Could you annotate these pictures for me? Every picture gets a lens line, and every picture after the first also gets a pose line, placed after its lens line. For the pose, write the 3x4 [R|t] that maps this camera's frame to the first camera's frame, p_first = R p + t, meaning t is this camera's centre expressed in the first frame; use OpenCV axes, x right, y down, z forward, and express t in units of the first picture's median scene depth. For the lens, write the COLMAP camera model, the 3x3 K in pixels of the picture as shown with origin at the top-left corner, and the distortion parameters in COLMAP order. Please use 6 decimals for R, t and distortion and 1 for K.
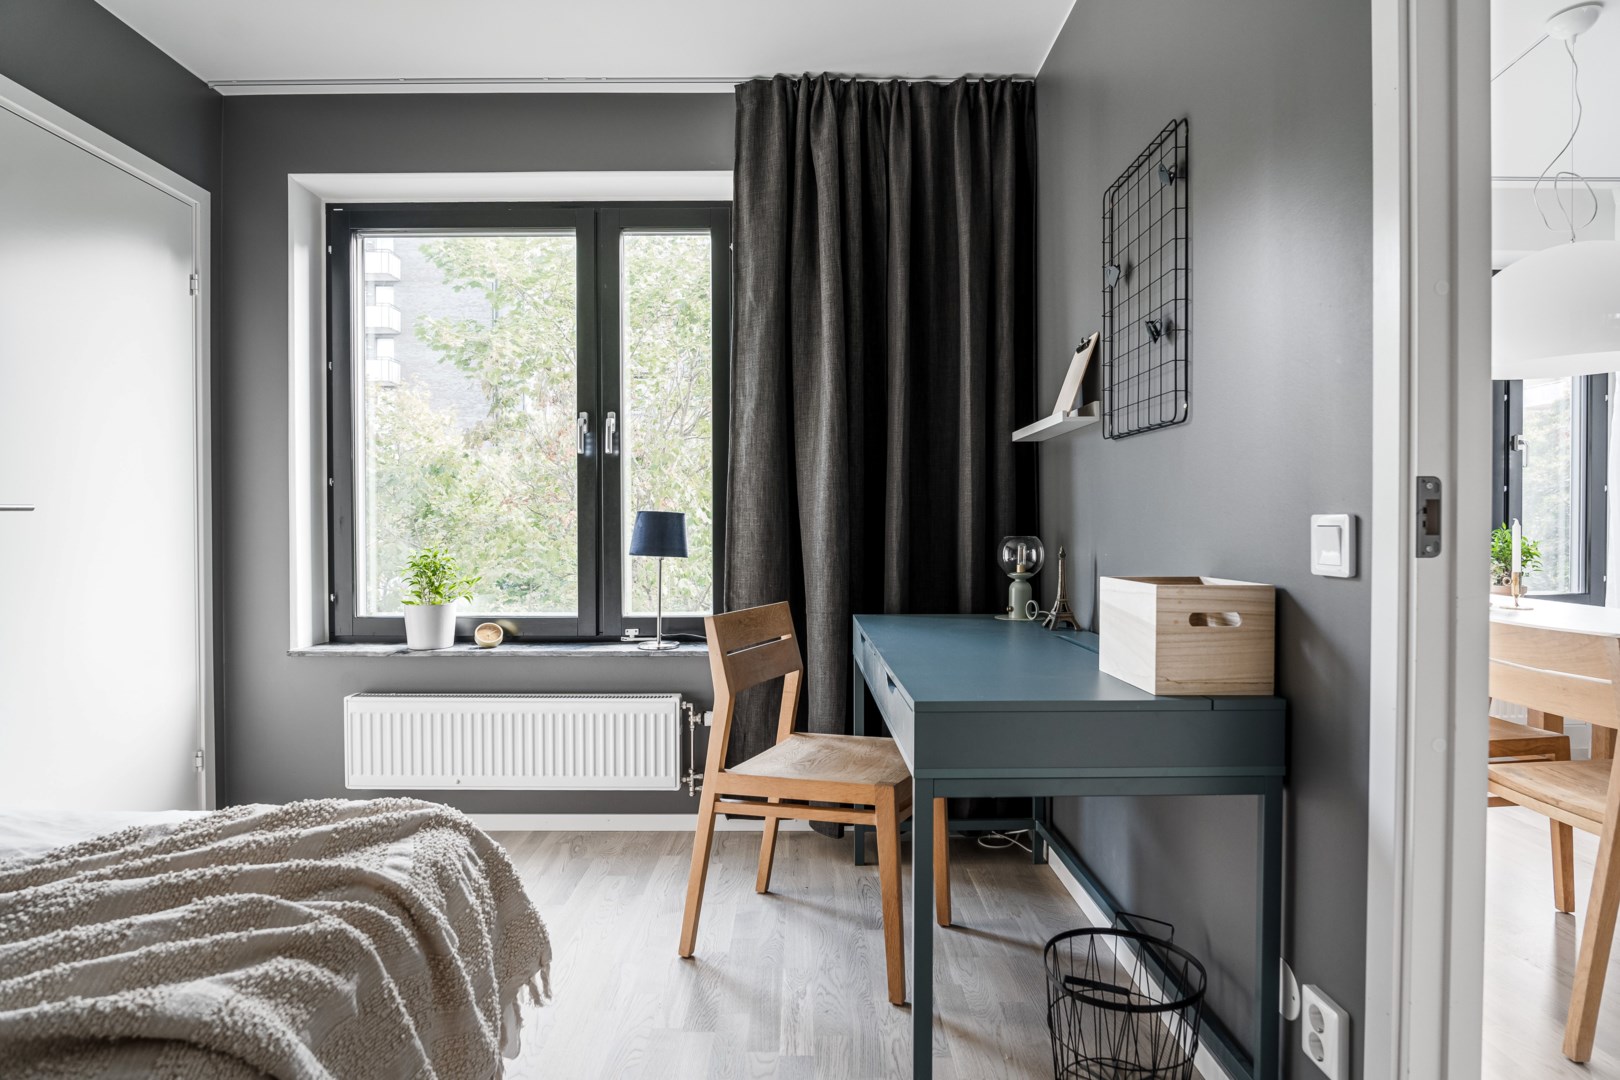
lens RADIAL K [[876.9, 0, 810.0], [0, 876.9, 540.0], [0, 0, 1]] dist [-0.019104, 0.007619]
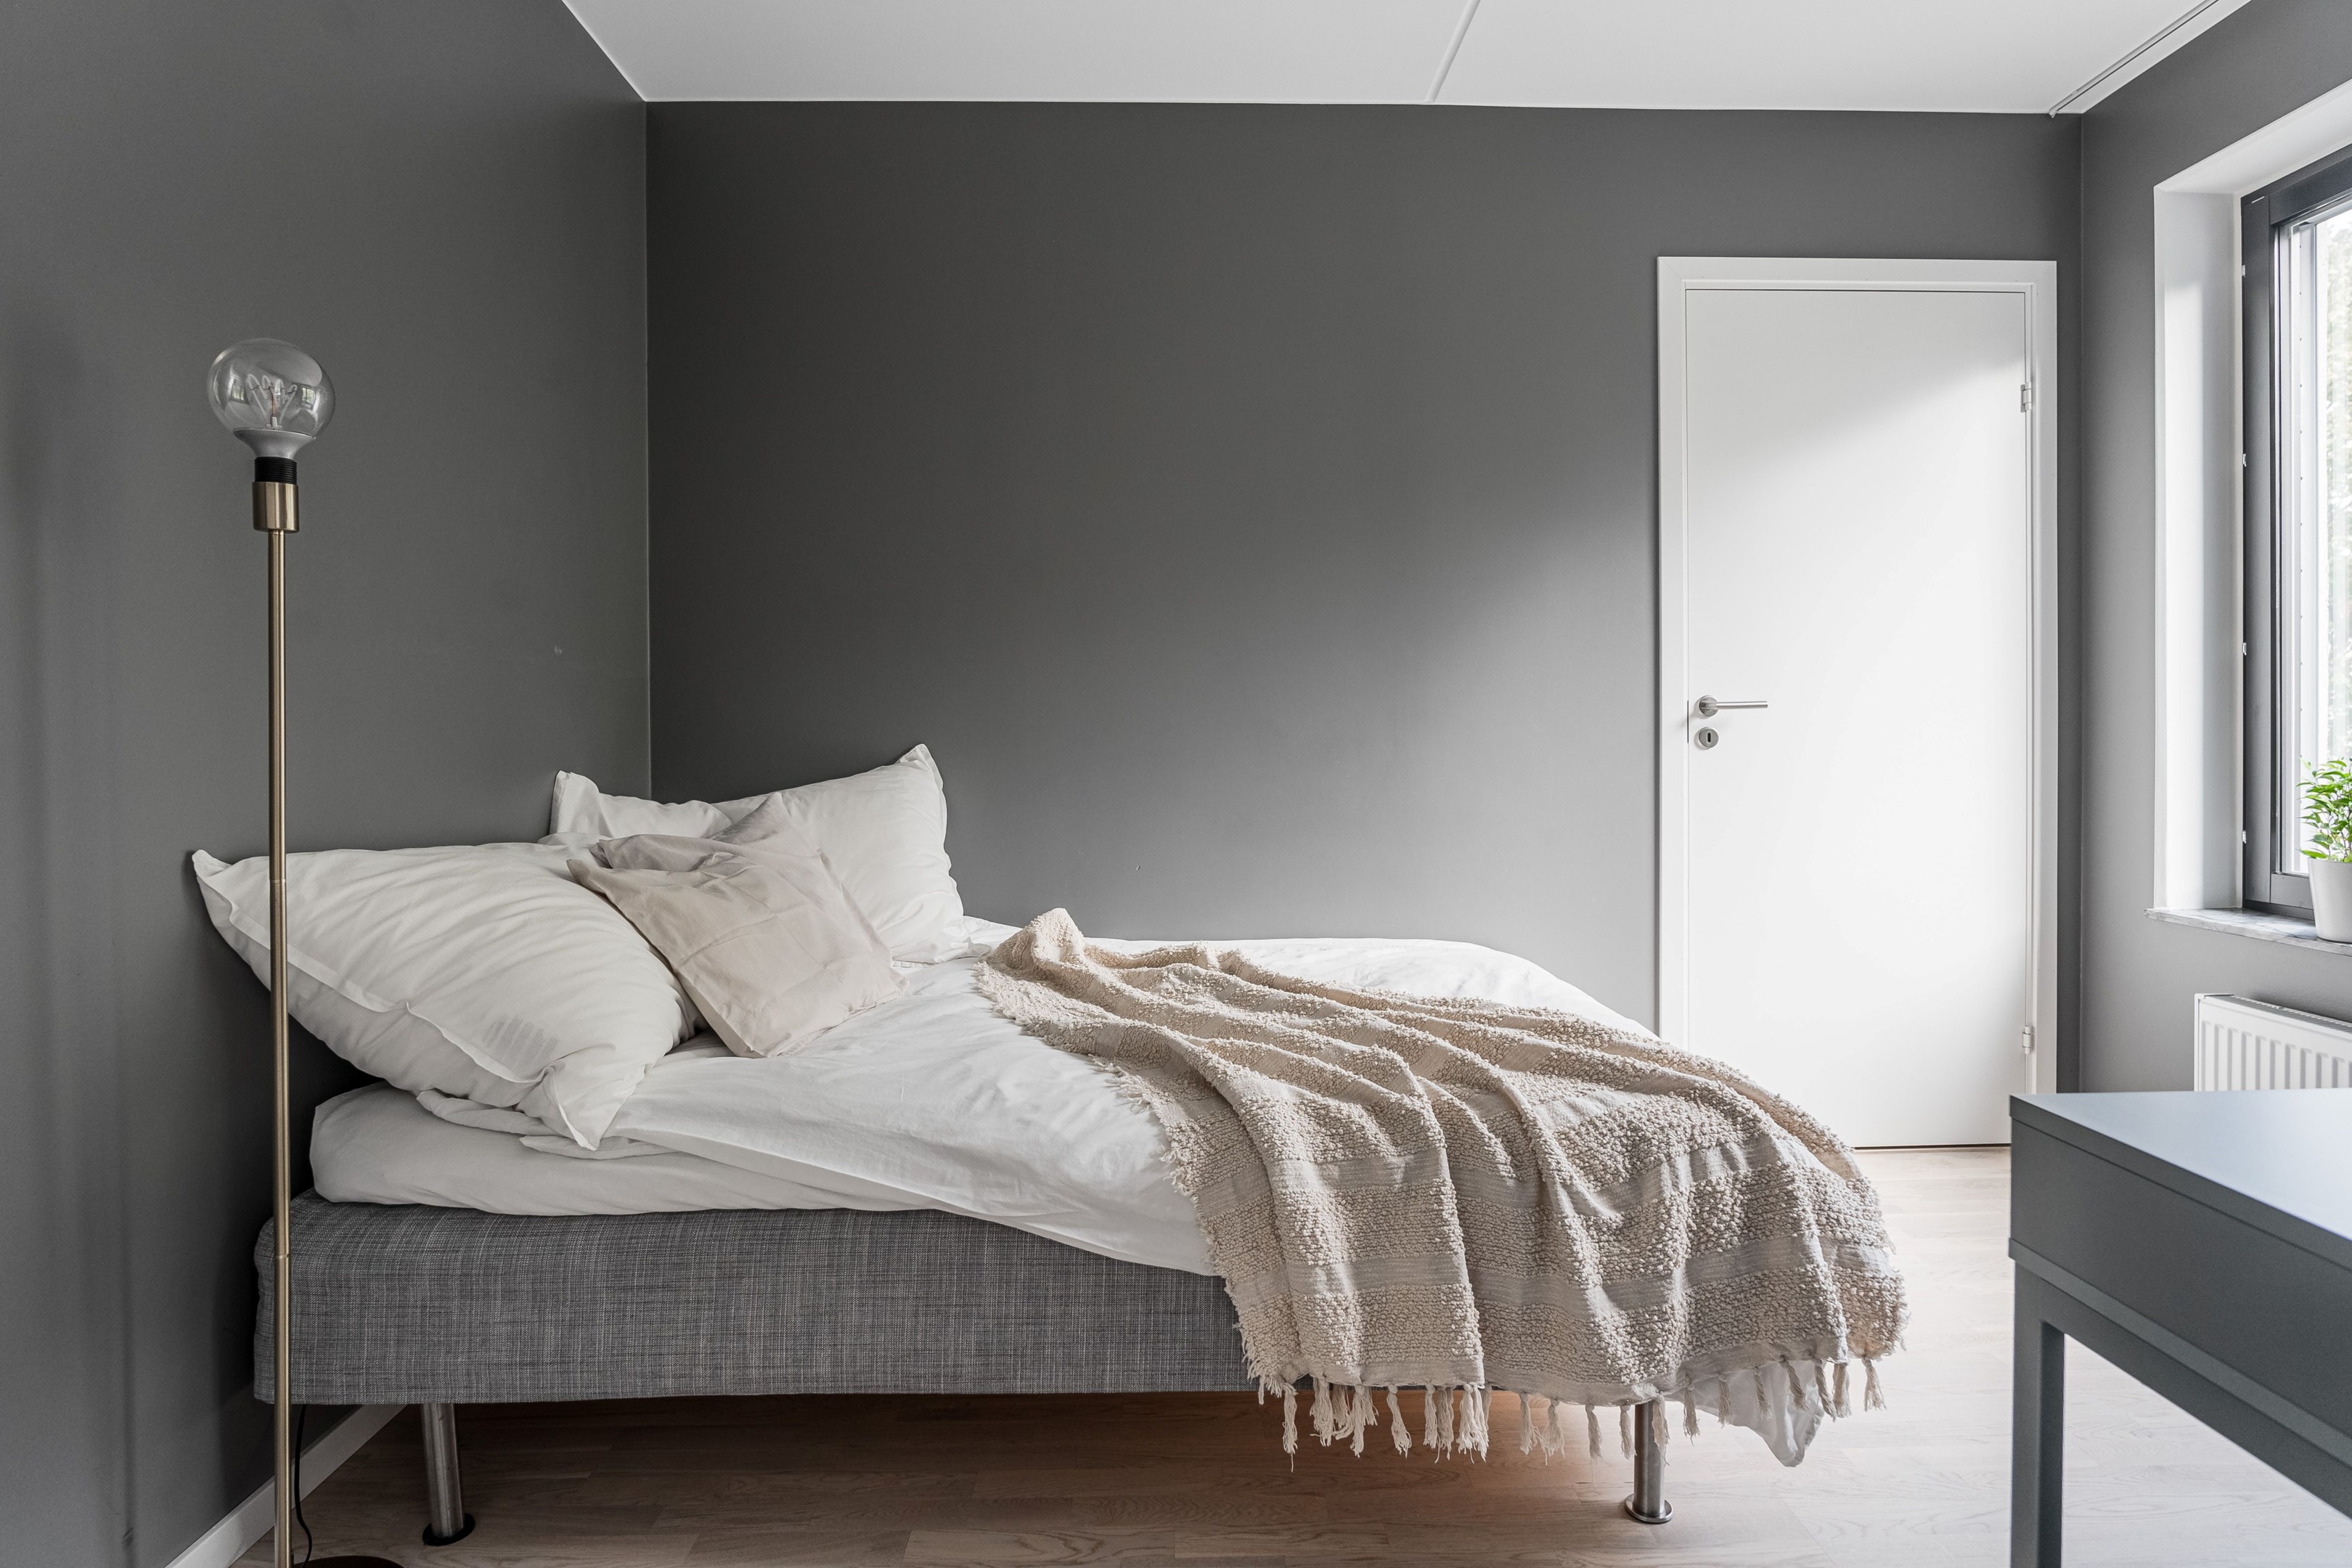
lens RADIAL K [[1273.1, 0, 1176.0], [0, 1273.1, 784.0], [0, 0, 1]] dist [-0.019104, 0.007619]
pose [[0.028054, 0.042981, -0.998682, 0.356881], [-0.009533, 0.999041, 0.042729, -0.003821], [0.999561, 0.008322, 0.028436, 0.244456]]
